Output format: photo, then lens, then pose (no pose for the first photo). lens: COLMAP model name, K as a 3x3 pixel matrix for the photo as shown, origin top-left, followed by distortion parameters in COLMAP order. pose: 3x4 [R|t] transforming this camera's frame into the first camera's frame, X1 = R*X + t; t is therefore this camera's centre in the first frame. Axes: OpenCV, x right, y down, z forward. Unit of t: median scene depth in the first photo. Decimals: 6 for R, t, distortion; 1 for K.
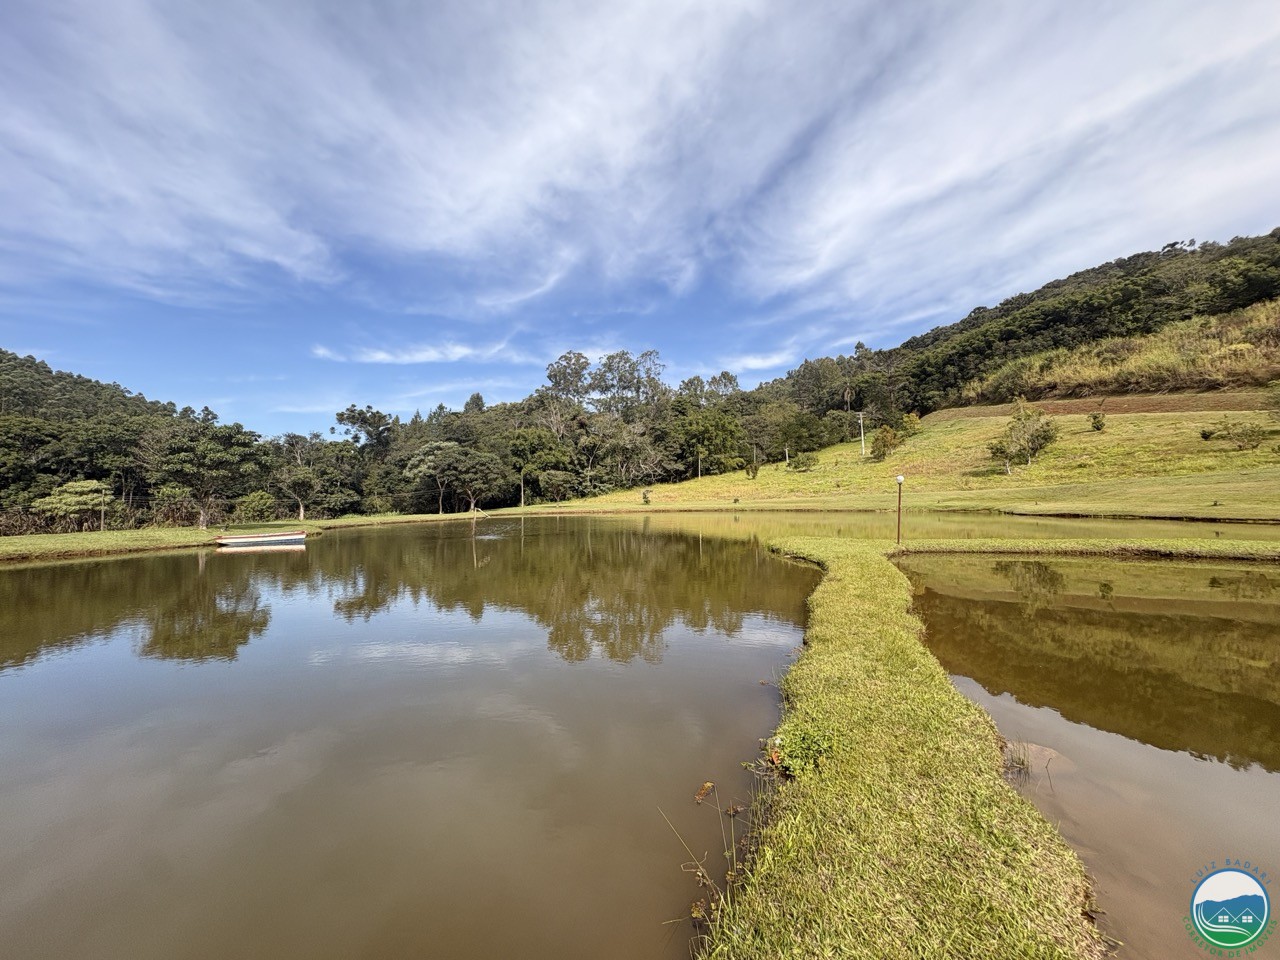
lens RADIAL K [[509.9, 0, 639.3], [0, 509.9, 479.4], [0, 0, 1]] dist [0.001234, -0.000241]
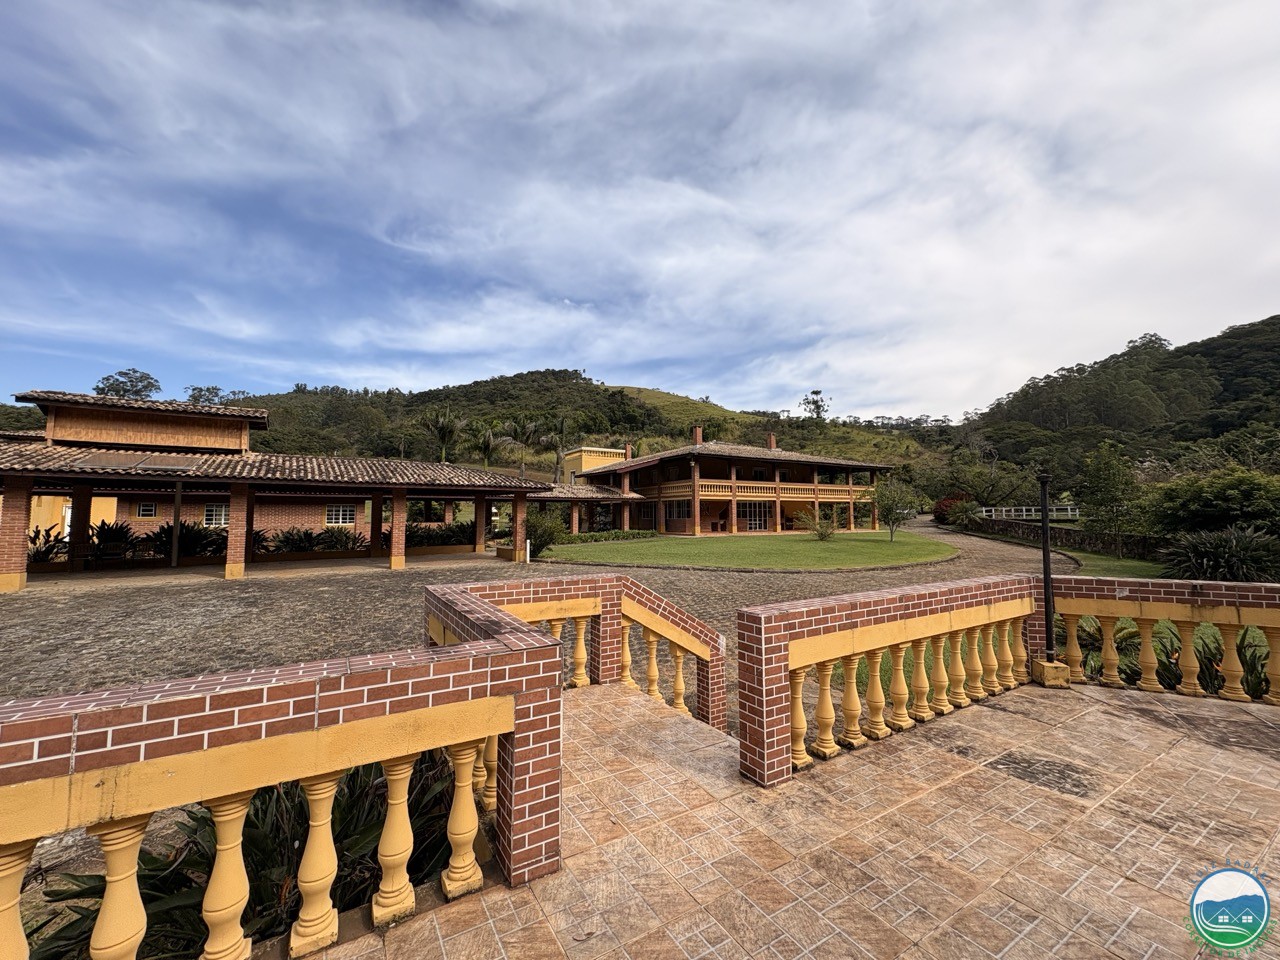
lens RADIAL K [[509.9, 0, 639.3], [0, 509.9, 479.4], [0, 0, 1]] dist [0.001234, -0.000241]
pose [[0.605315, 0.065016, 0.793327, -0.416818], [-0.033689, 0.997858, -0.056073, -0.016413], [-0.795273, 0.007215, 0.606208, -0.529464]]
